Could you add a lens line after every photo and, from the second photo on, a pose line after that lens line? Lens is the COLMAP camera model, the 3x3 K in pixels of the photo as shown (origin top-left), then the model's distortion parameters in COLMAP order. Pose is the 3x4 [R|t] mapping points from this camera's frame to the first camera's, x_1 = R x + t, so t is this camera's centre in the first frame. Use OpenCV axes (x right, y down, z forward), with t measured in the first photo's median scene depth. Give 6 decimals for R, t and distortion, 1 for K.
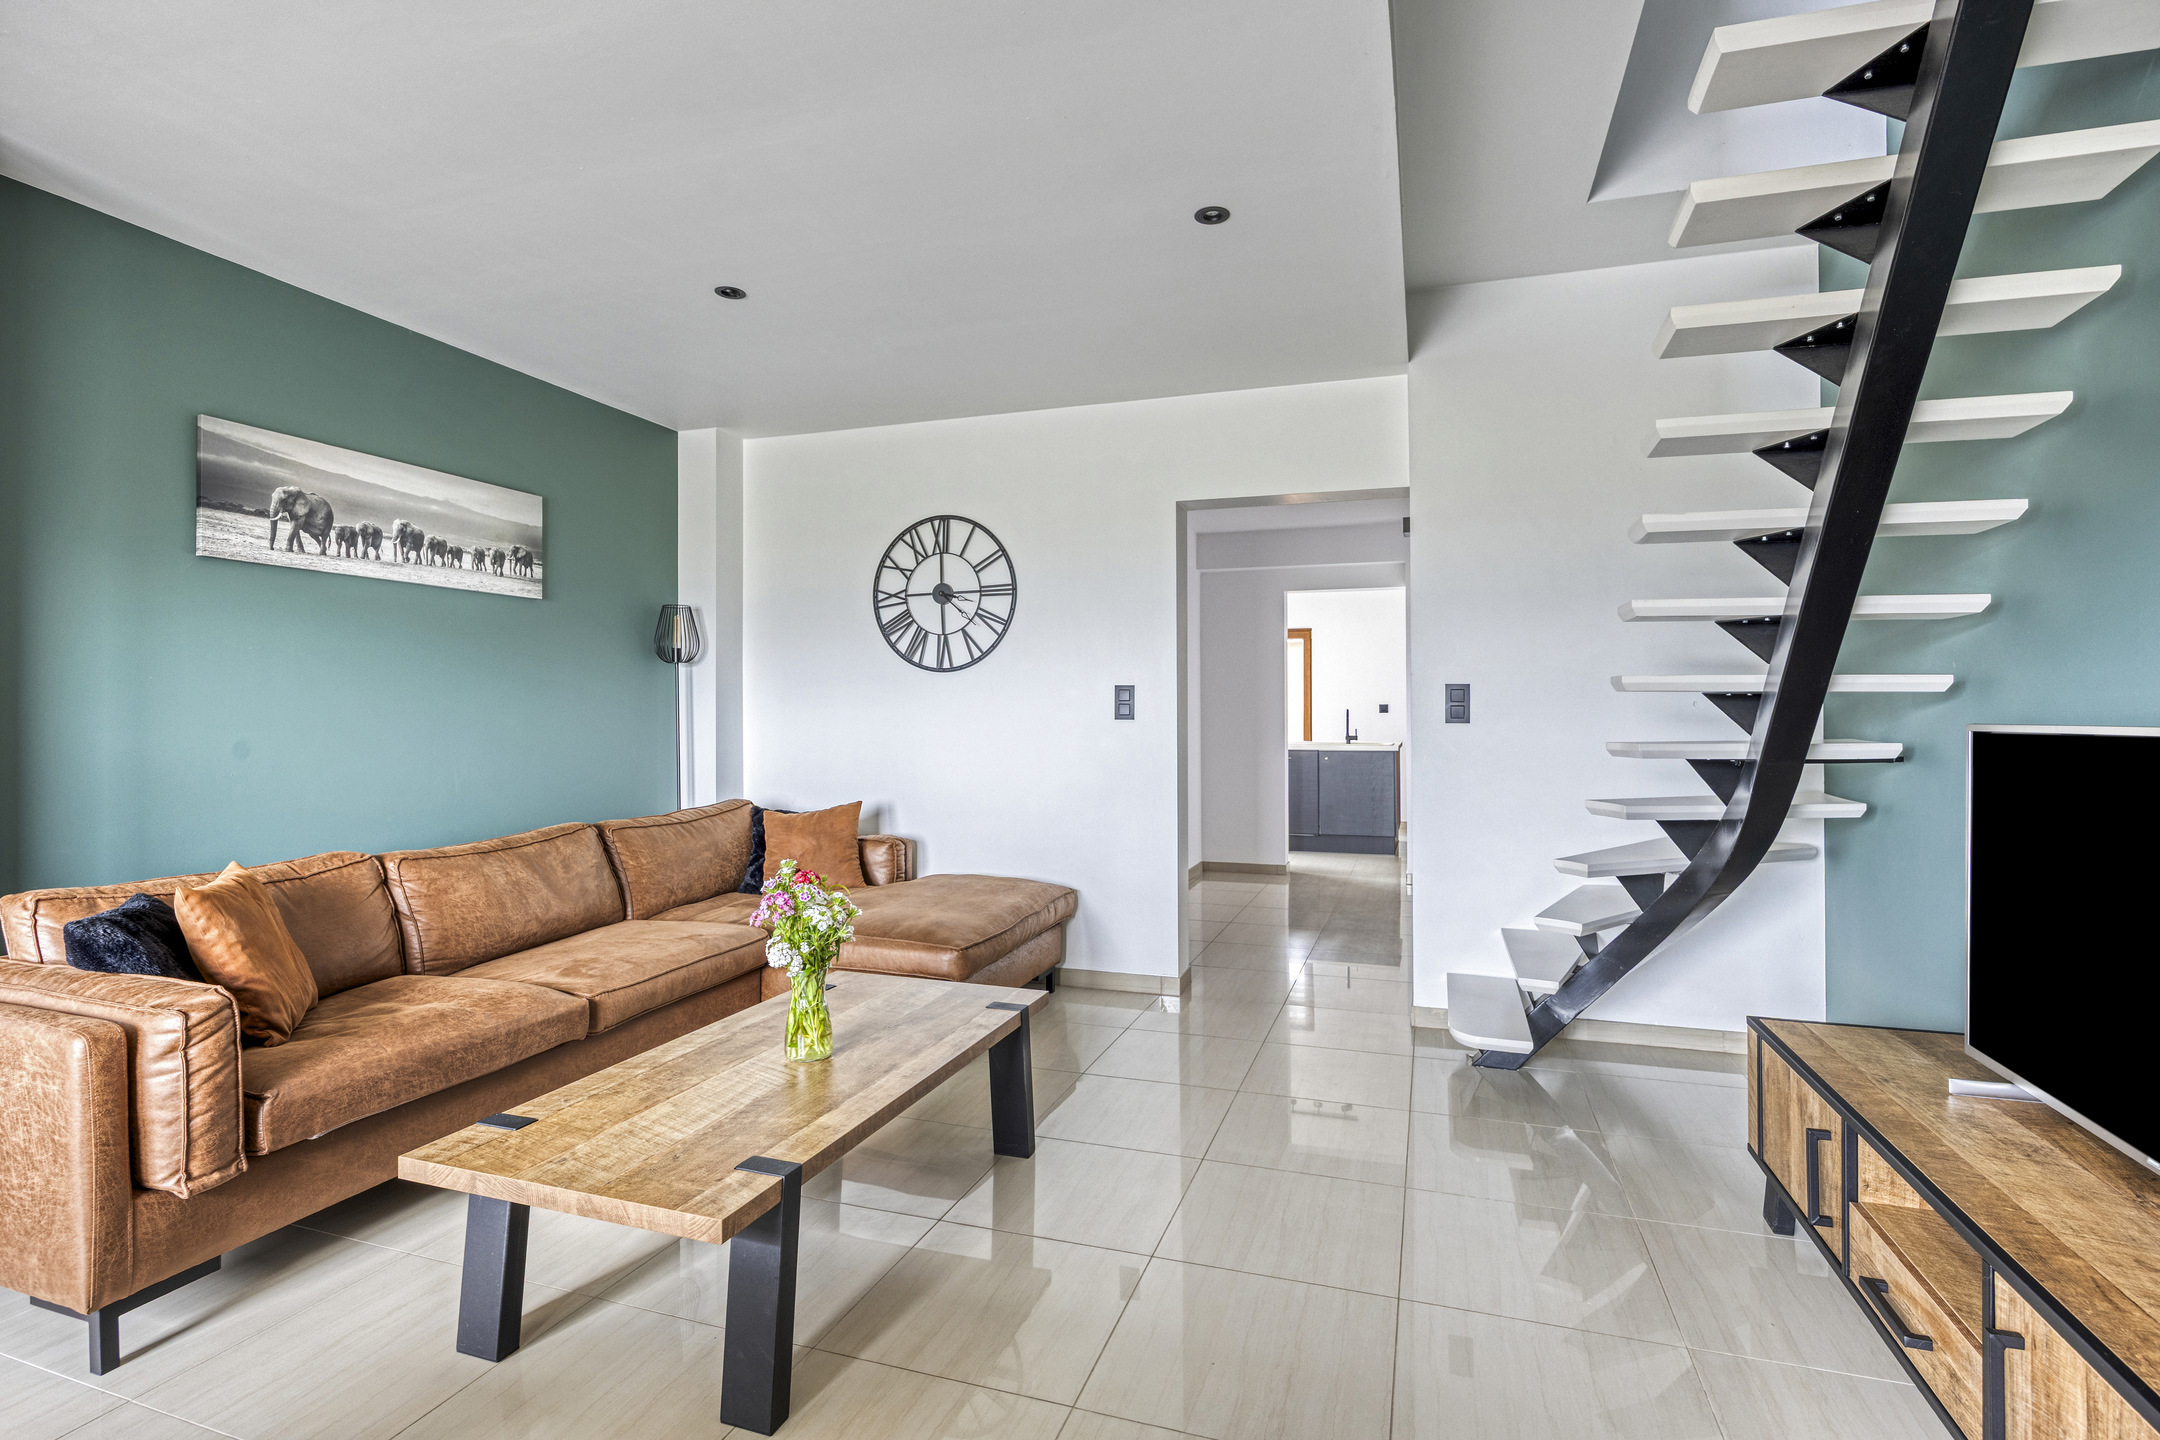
lens RADIAL K [[1051.6, 0, 1080.0], [0, 1051.6, 720.0], [0, 0, 1]] dist [0.000307, 0.000140]
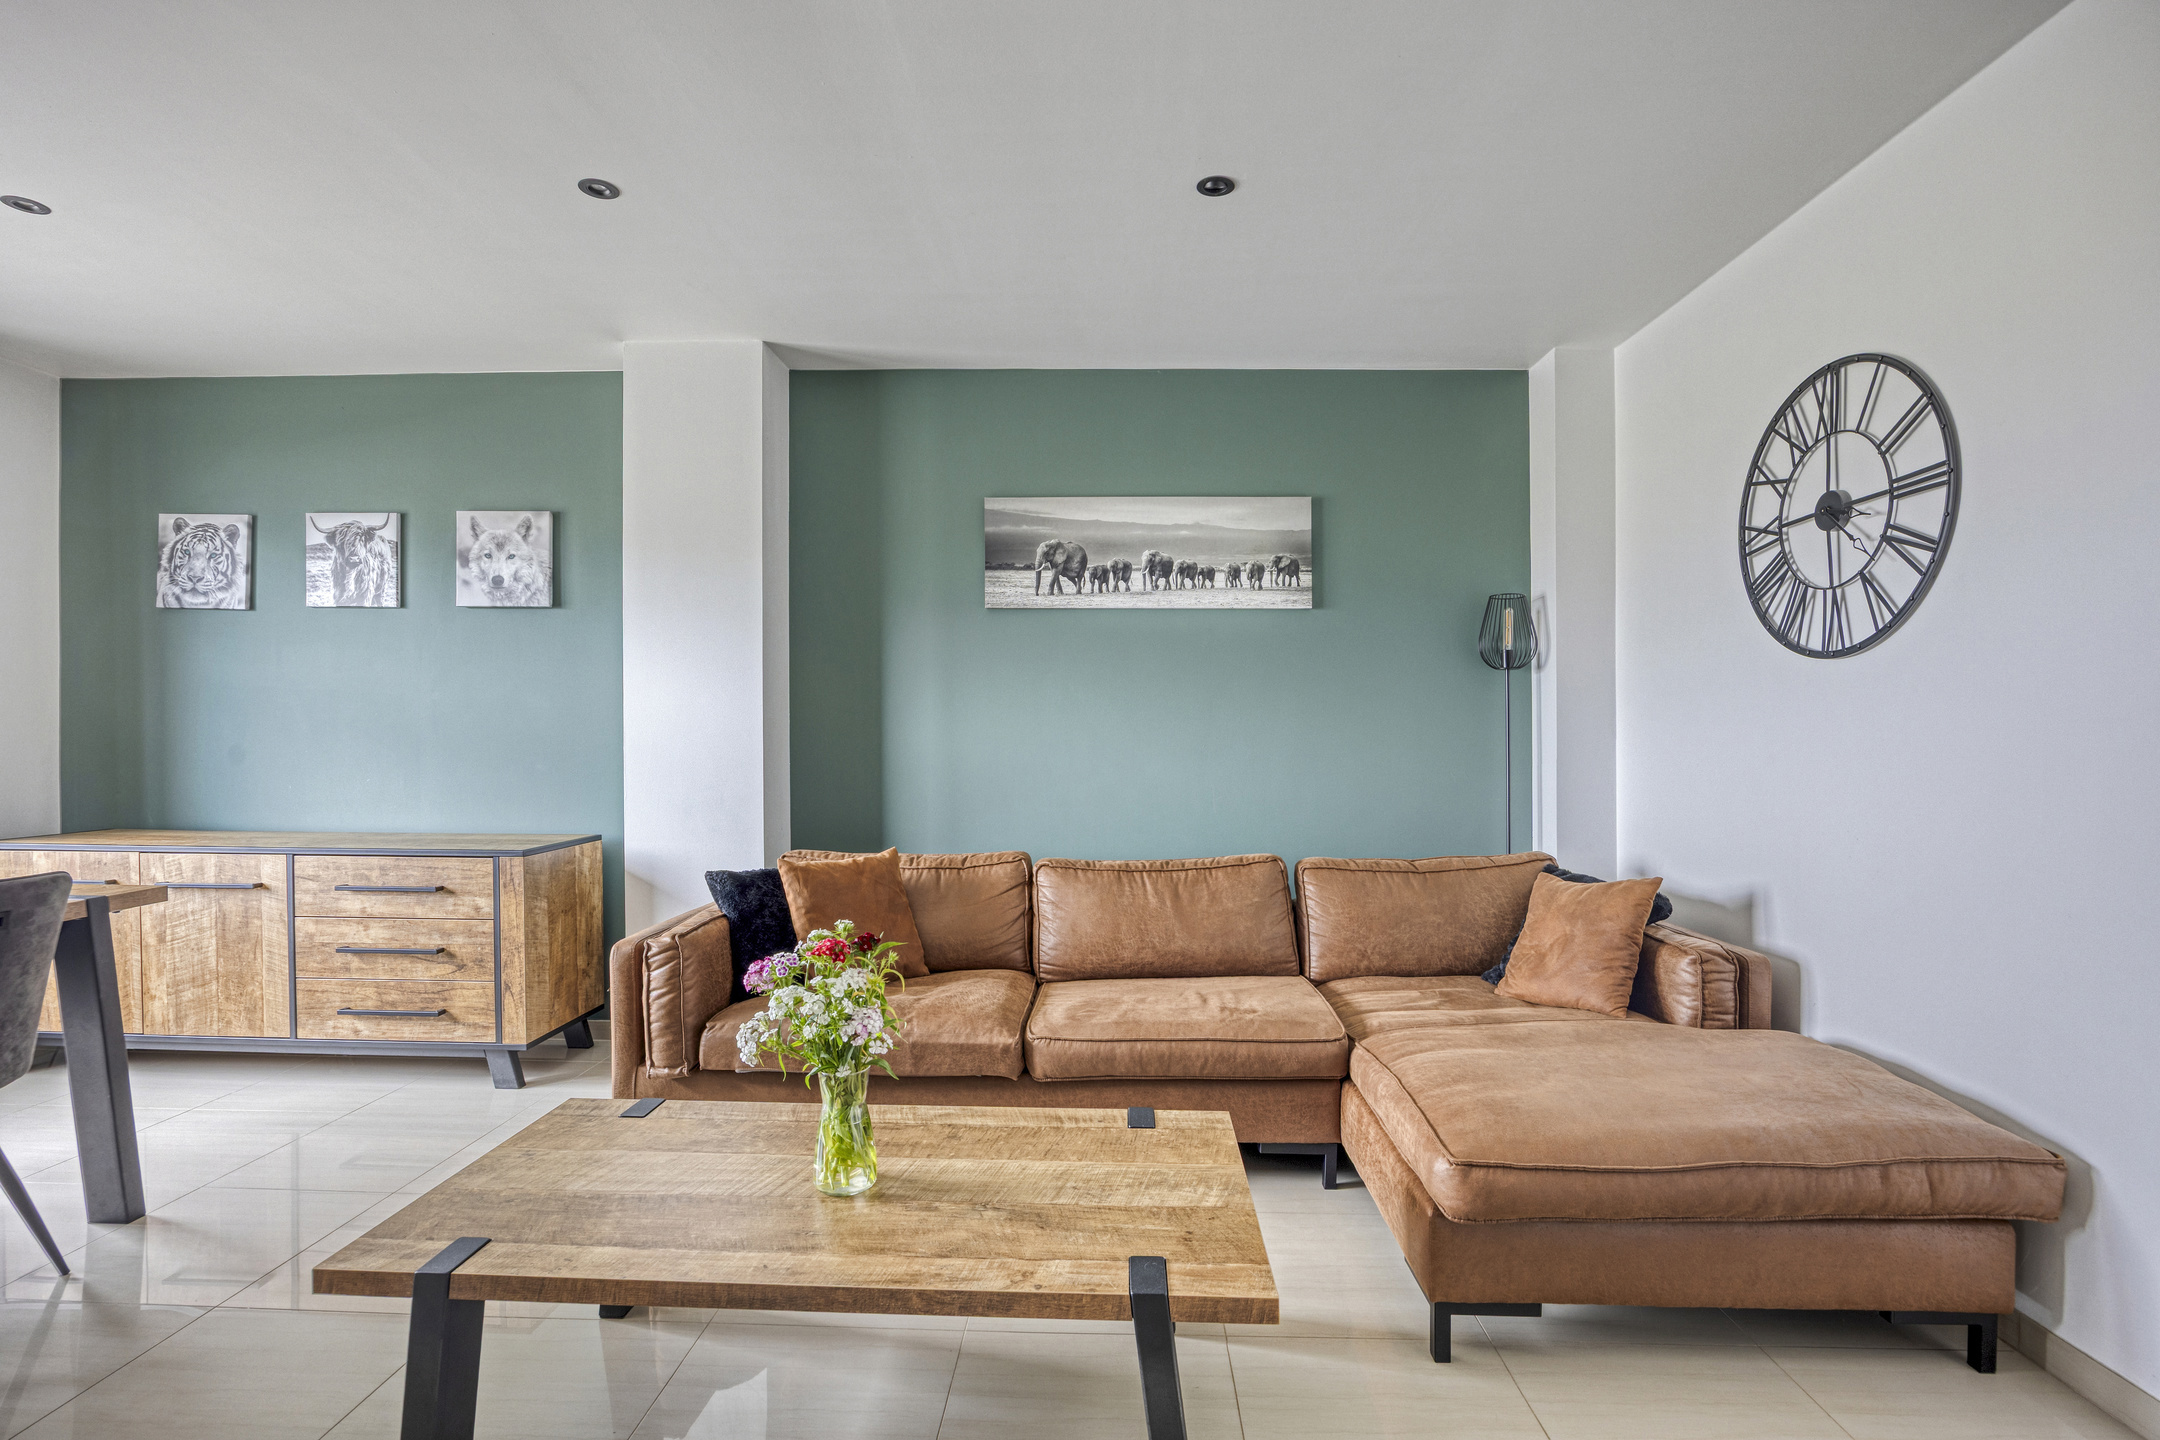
lens RADIAL K [[1027.5, 0, 1118.9], [0, 1027.5, 741.1], [0, 0, 1]] dist [-0.003882, -0.000543]
pose [[0.289232, 0.011412, -0.957191, 0.328744], [-0.010830, 0.999904, 0.008648, -0.005315], [0.957198, 0.007865, 0.289328, 0.633991]]
